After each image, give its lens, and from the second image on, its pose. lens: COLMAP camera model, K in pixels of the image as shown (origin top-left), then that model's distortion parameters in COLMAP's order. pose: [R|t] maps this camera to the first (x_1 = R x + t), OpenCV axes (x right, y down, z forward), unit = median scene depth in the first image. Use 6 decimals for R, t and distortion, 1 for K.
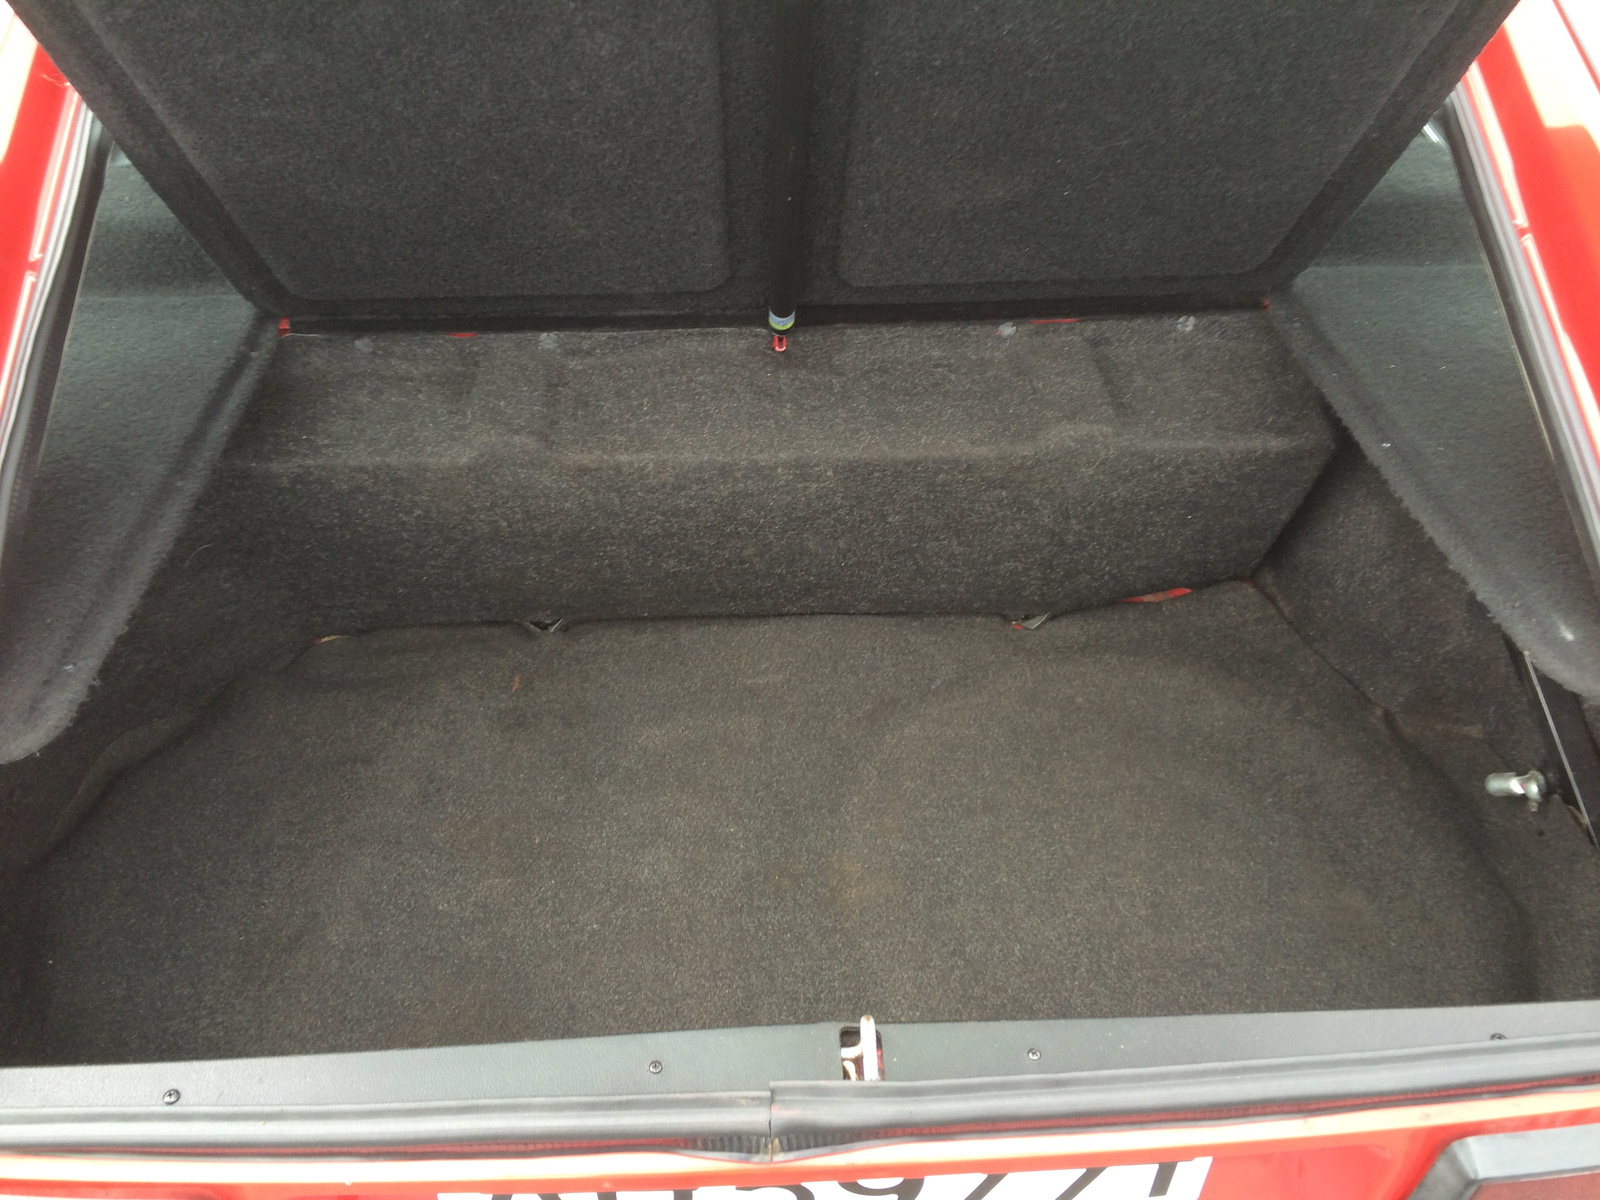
lens RADIAL K [[1368.6, 0, 805.3], [0, 1368.6, 606.3], [0, 0, 1]] dist [0.049330, -0.014289]
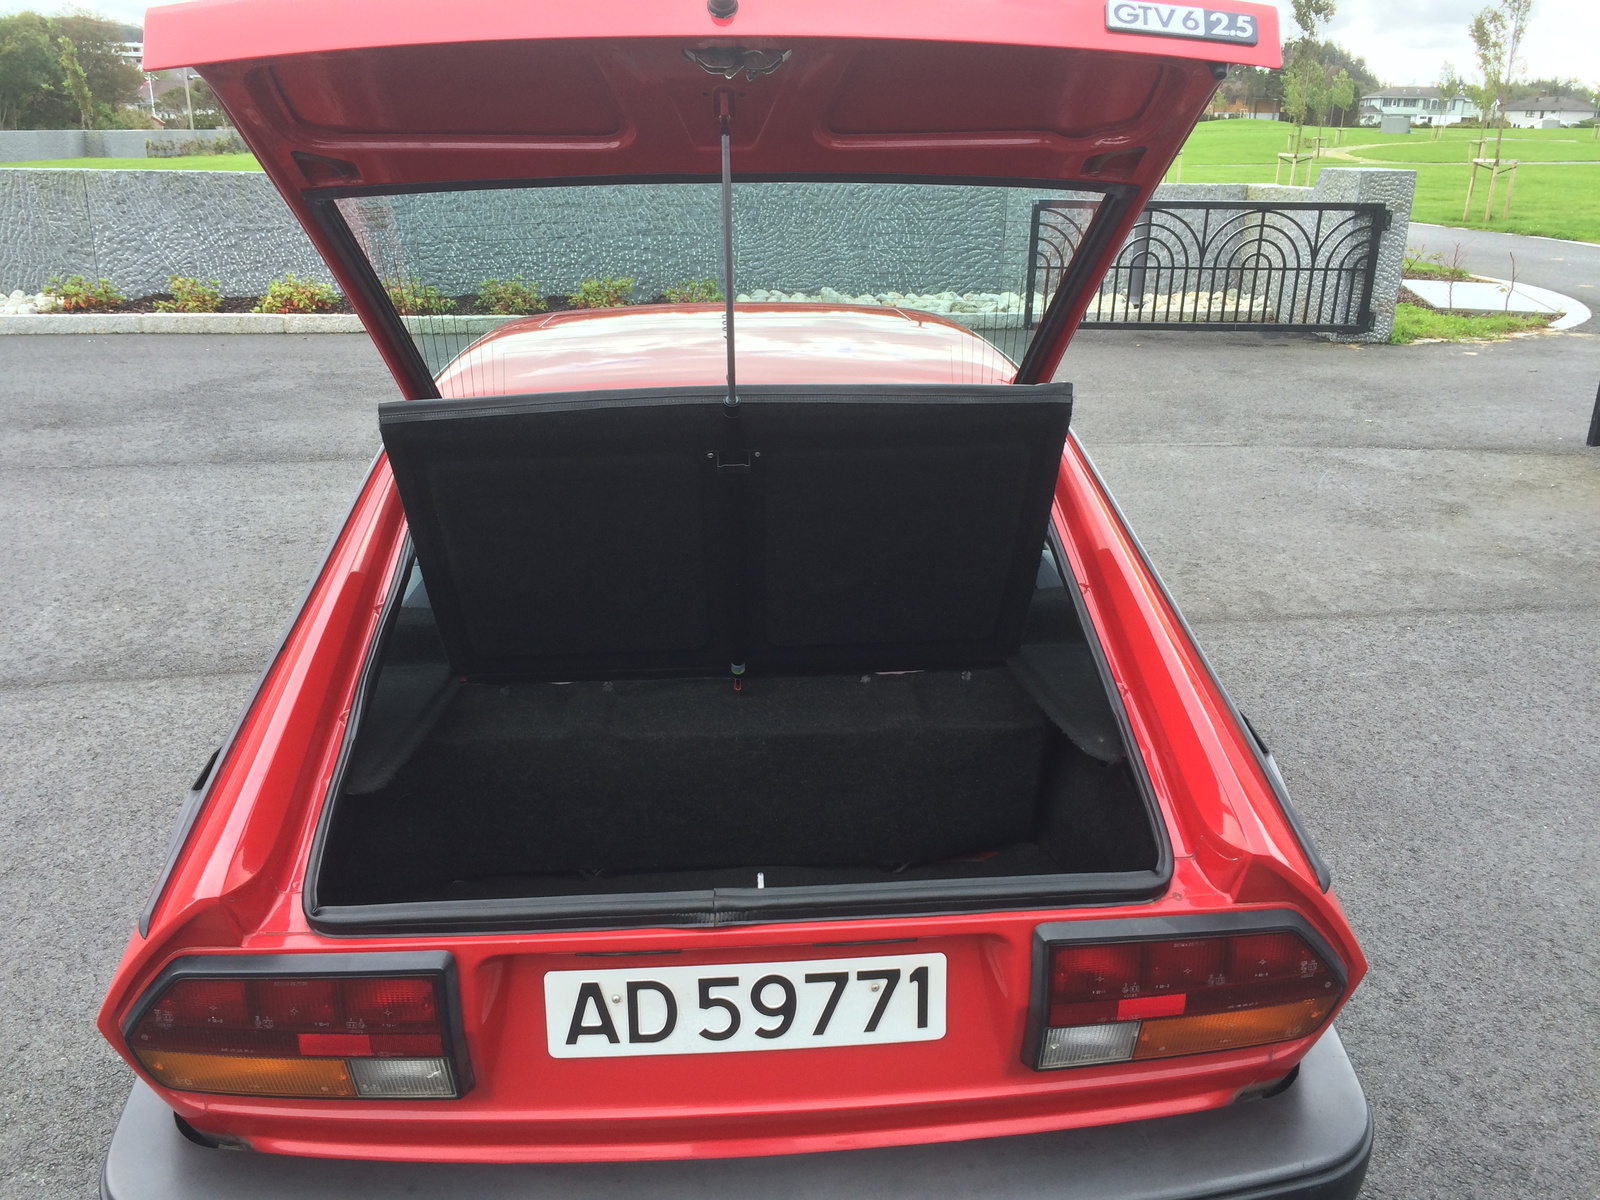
lens RADIAL K [[1368.6, 0, 801.1], [0, 1368.6, 599.5], [0, 0, 1]] dist [0.049330, -0.014289]
pose [[0.999886, -0.014976, -0.002100, 0.071660], [0.012453, 0.894178, -0.447538, 0.523144], [0.008580, 0.447460, 0.894263, -0.663502]]
